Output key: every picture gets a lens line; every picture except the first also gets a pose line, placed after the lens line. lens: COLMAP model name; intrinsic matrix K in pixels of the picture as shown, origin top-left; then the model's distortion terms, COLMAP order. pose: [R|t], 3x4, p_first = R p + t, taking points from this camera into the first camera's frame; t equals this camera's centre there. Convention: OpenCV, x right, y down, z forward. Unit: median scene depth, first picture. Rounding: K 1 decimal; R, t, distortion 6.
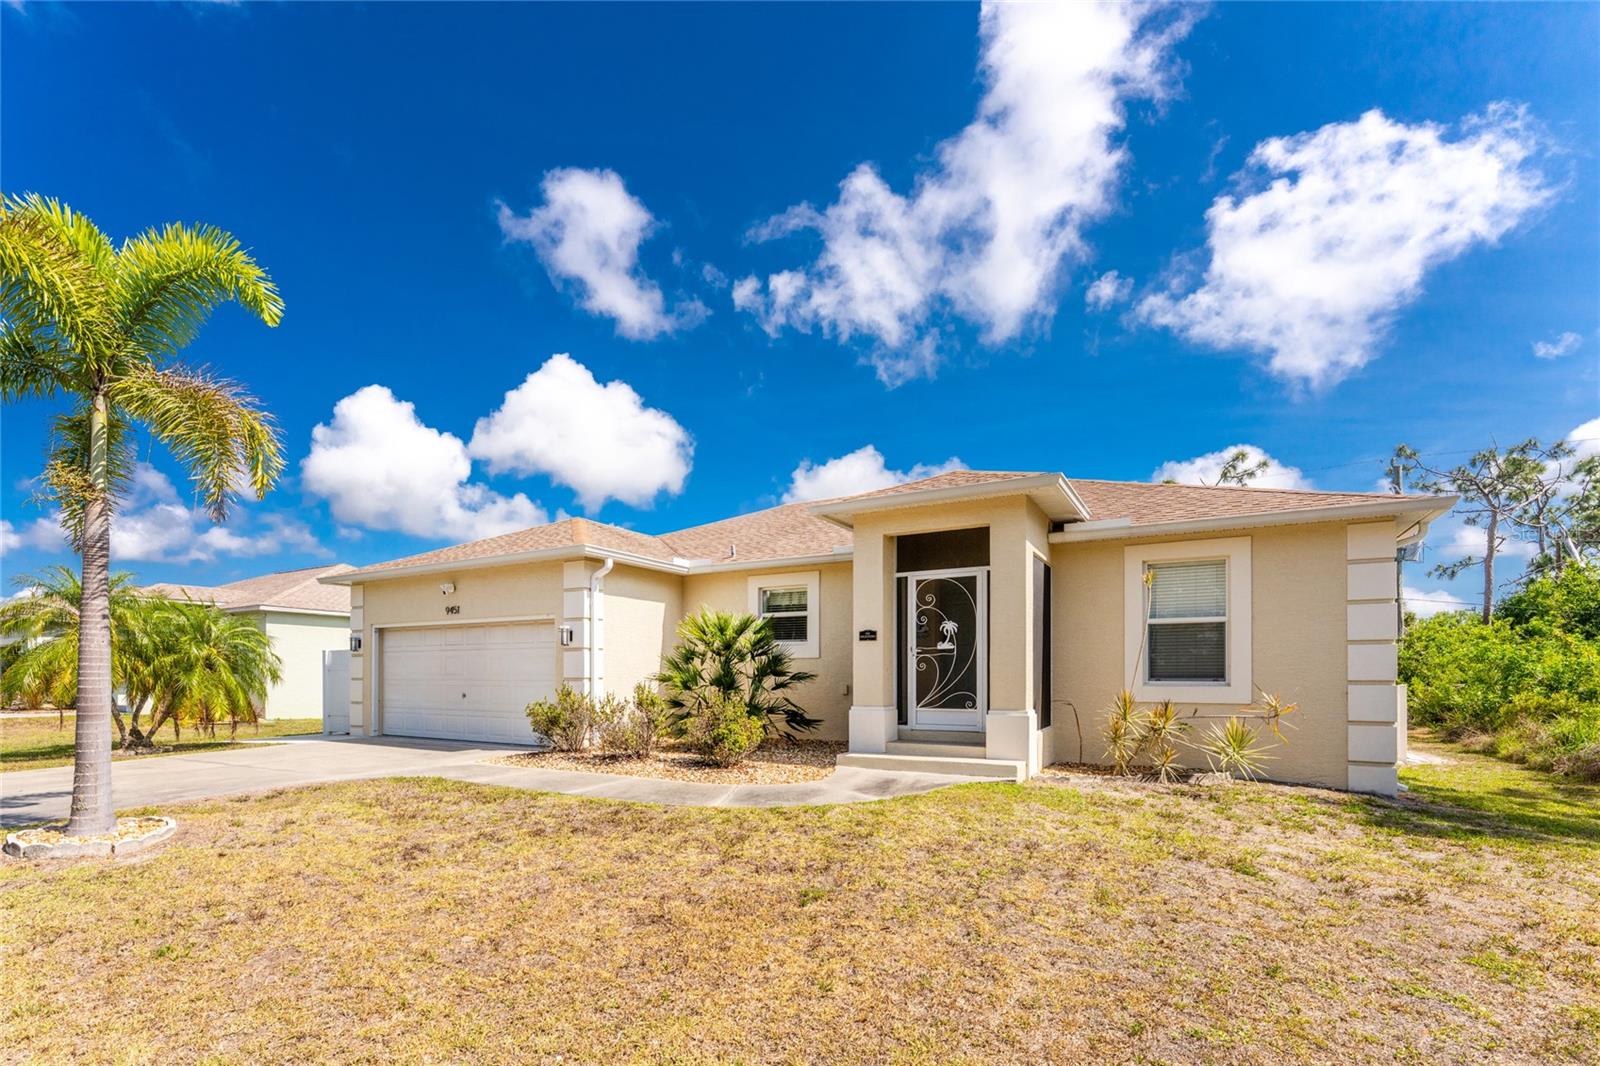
lens RADIAL K [[753.8, 0, 739.8], [0, 753.8, 653.0], [0, 0, 1]] dist [0.002862, 0.000249]
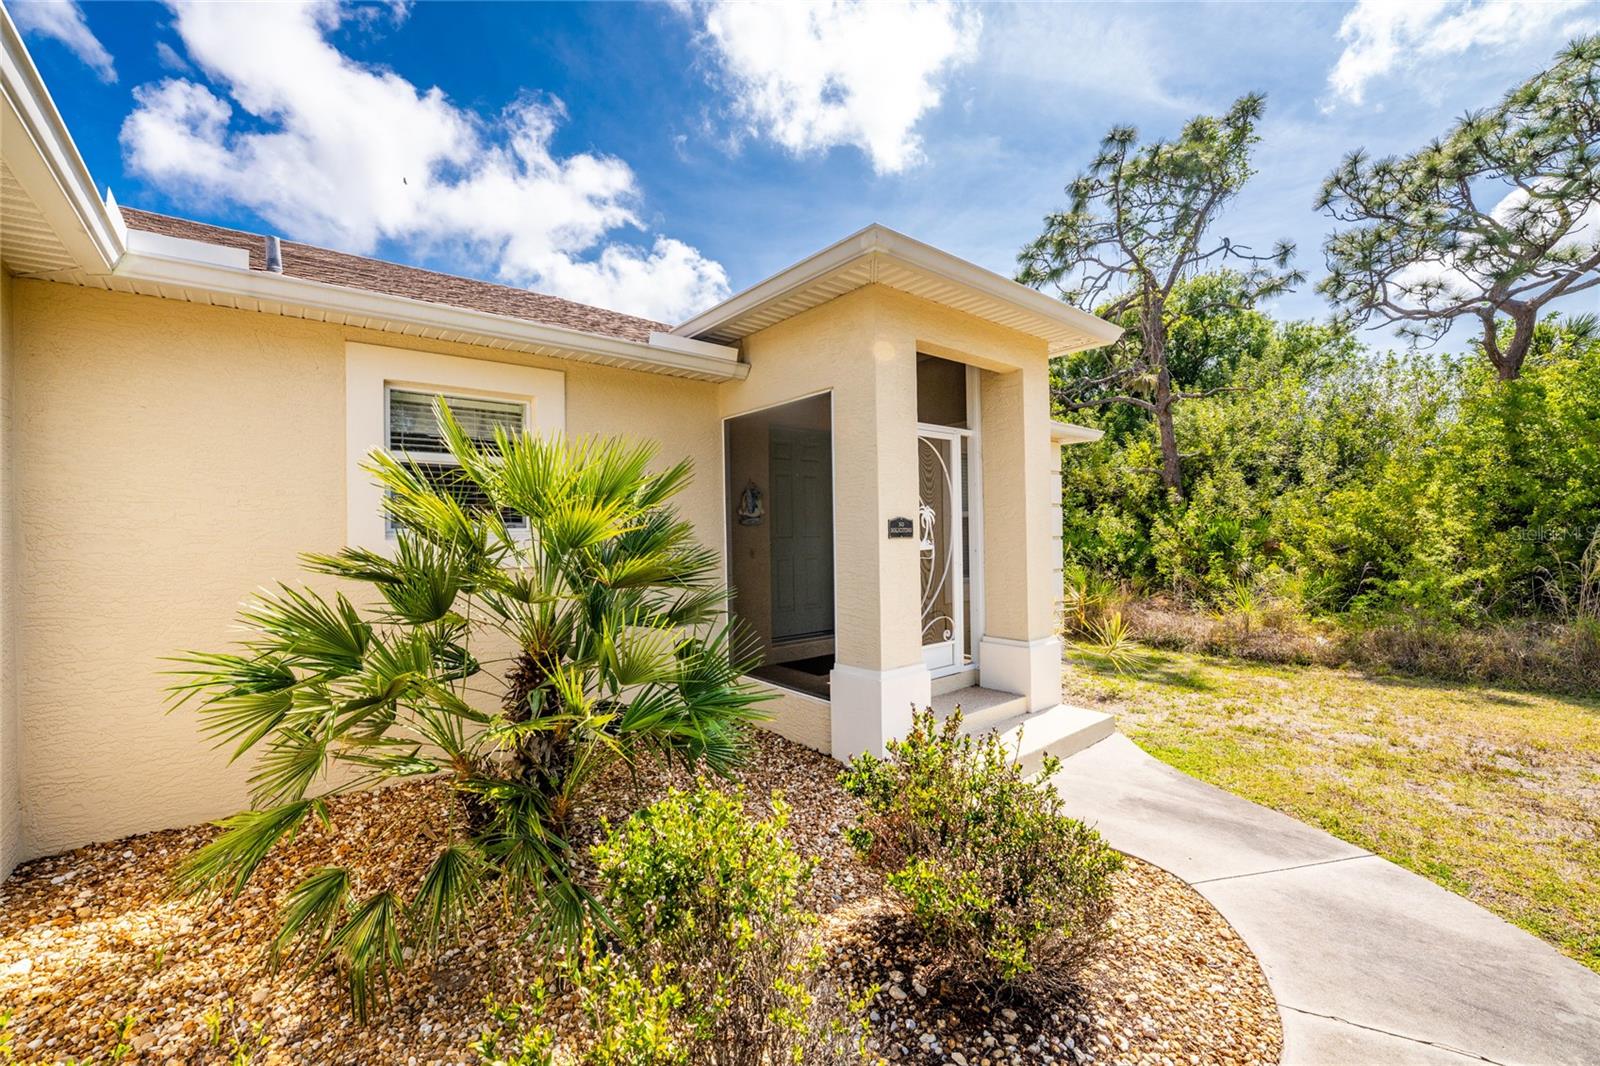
lens RADIAL K [[639.0, 0, 800.0], [0, 639.0, 533.0], [0, 0, 1]] dist [-0.024603, -0.000051]
pose [[0.319666, -0.017889, 0.947361, -0.228217], [-0.021316, 0.999433, 0.026065, -0.025565], [-0.947290, -0.028526, 0.319104, 0.786345]]
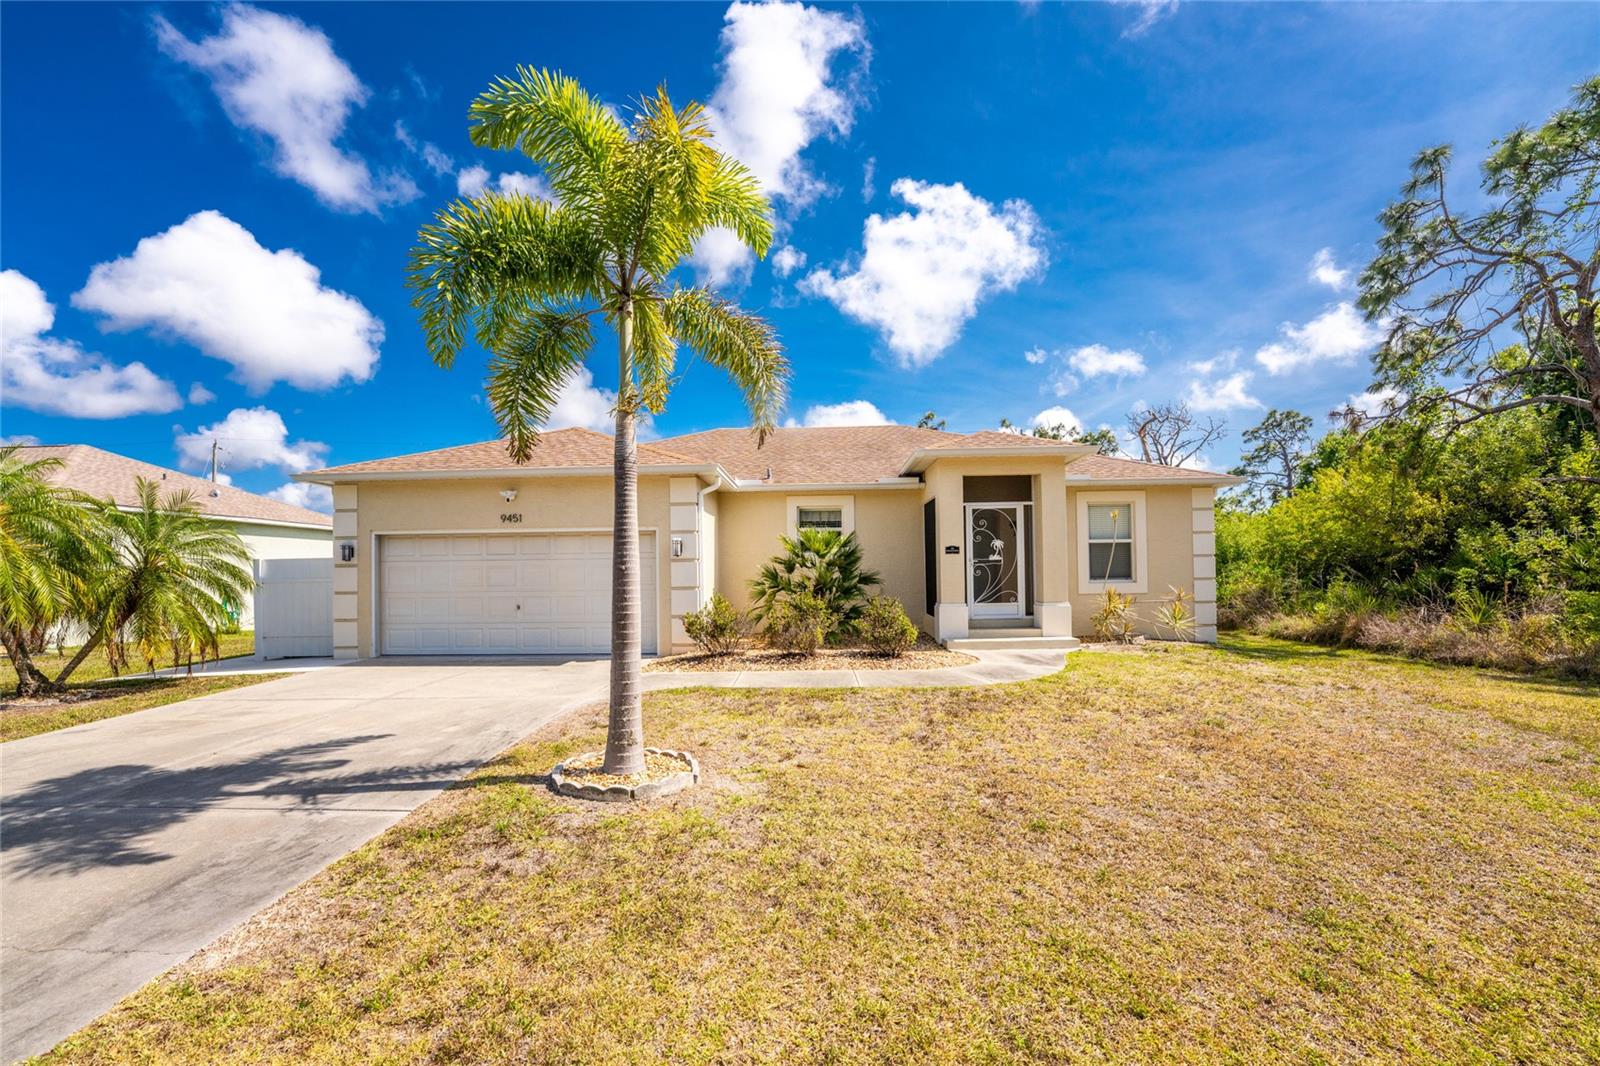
lens RADIAL K [[674.8, 0, 797.3], [0, 674.8, 584.6], [0, 0, 1]] dist [-0.025041, 0.000466]
pose [[0.869489, -0.023113, 0.493411, -0.552092], [-0.001115, 0.998810, 0.048753, -0.017061], [-0.493951, -0.042941, 0.868429, 0.089367]]
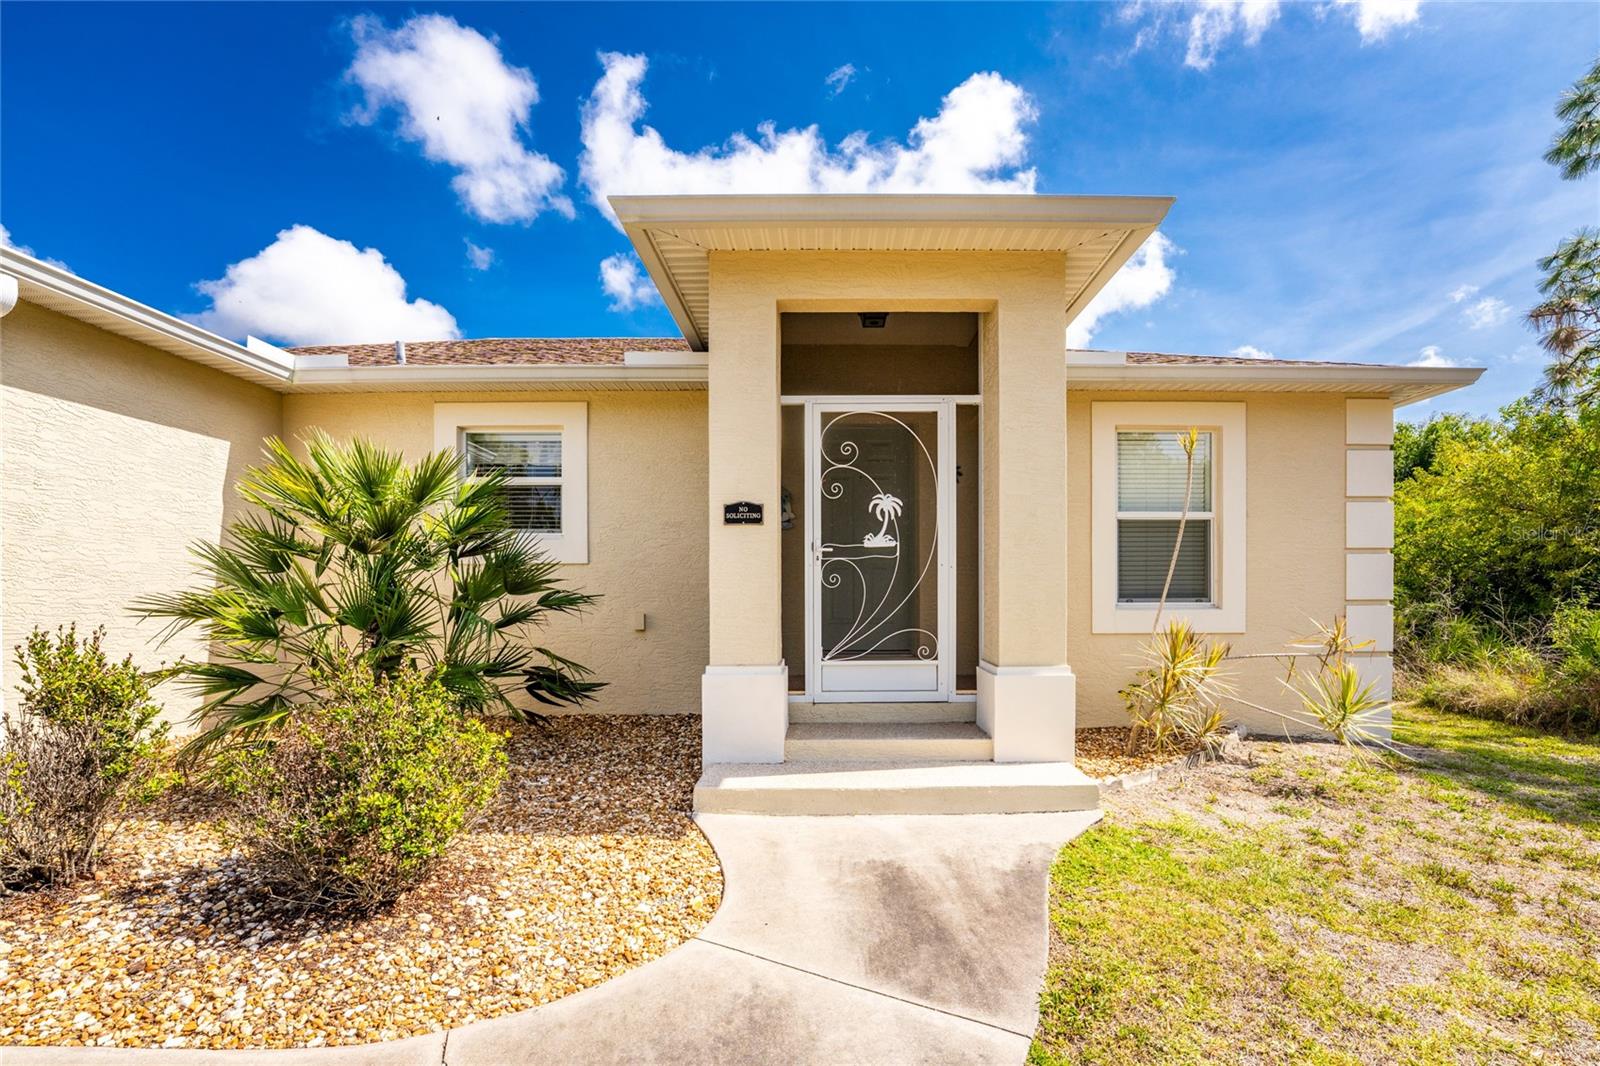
lens RADIAL K [[688.1, 0, 836.4], [0, 688.1, 601.0], [0, 0, 1]] dist [-0.023284, -0.000041]
pose [[0.846150, -0.012665, 0.532794, -0.007091], [-0.013470, 0.998890, 0.045137, 0.009082], [-0.532775, -0.045370, 0.845040, 0.516004]]
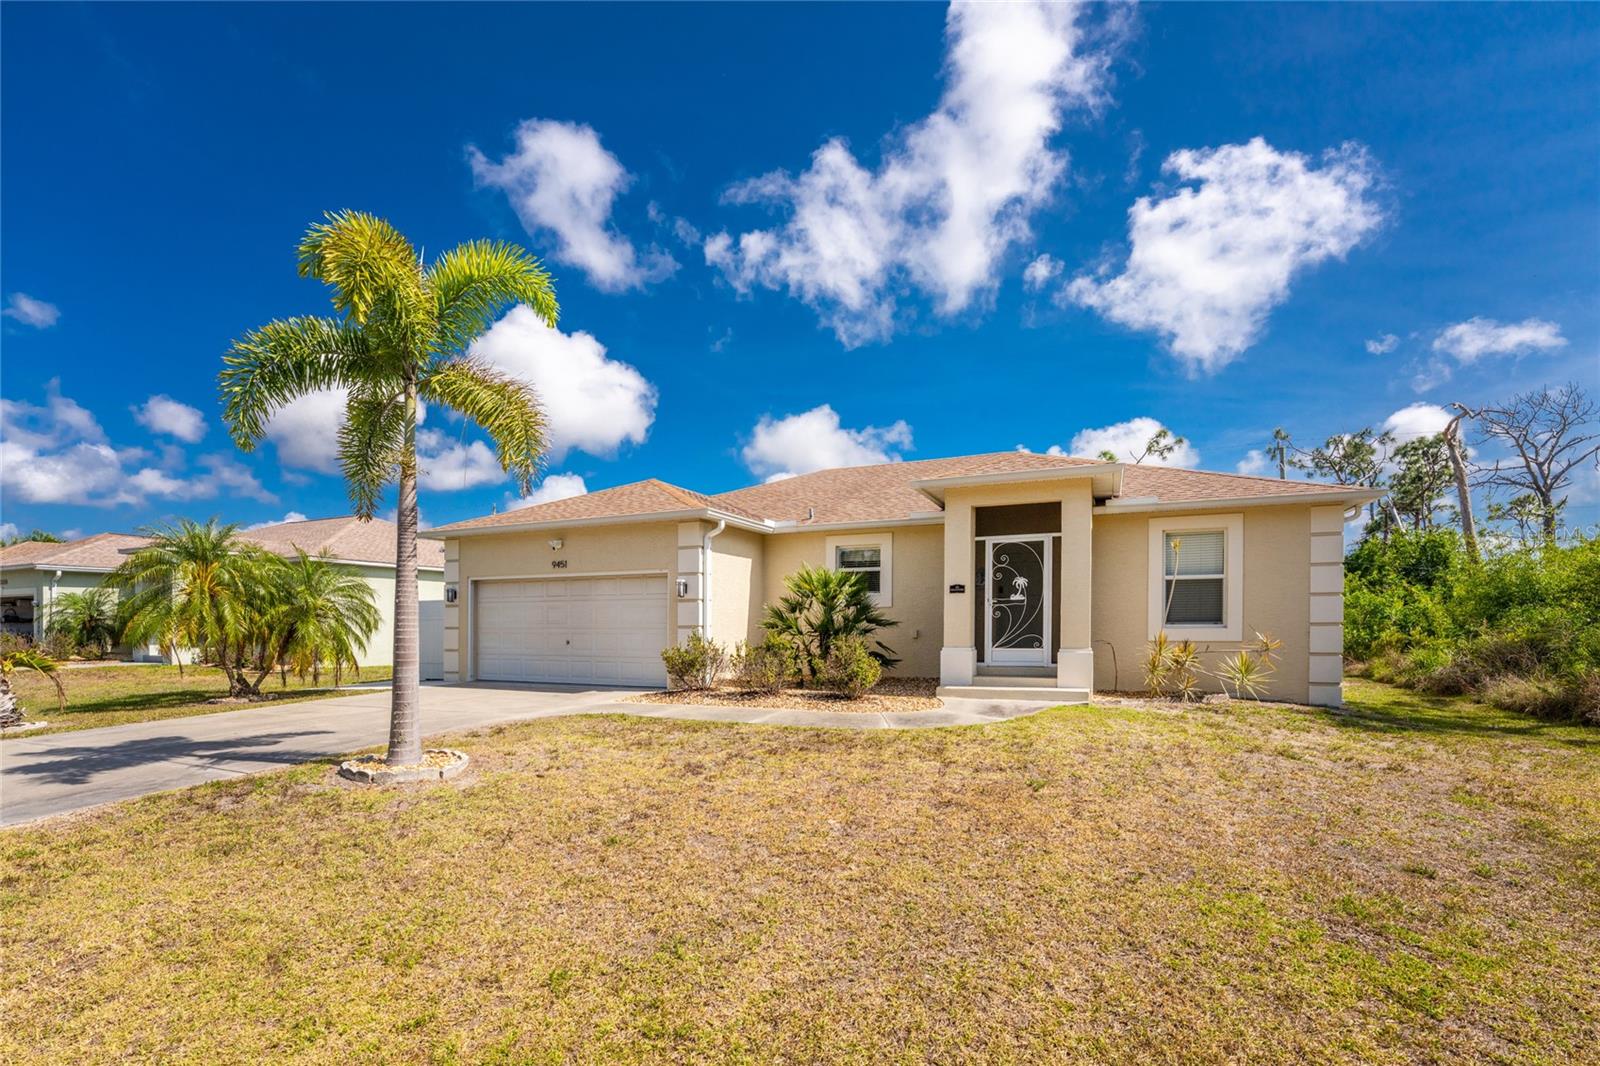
lens RADIAL K [[714.6, 0, 799.2], [0, 714.6, 636.6], [0, 0, 1]] dist [-0.024503, 0.000610]
pose [[0.989860, -0.010832, 0.141635, -0.207252], [0.003147, 0.998516, 0.054374, -0.008449], [-0.142014, -0.053377, 0.988424, -0.086009]]
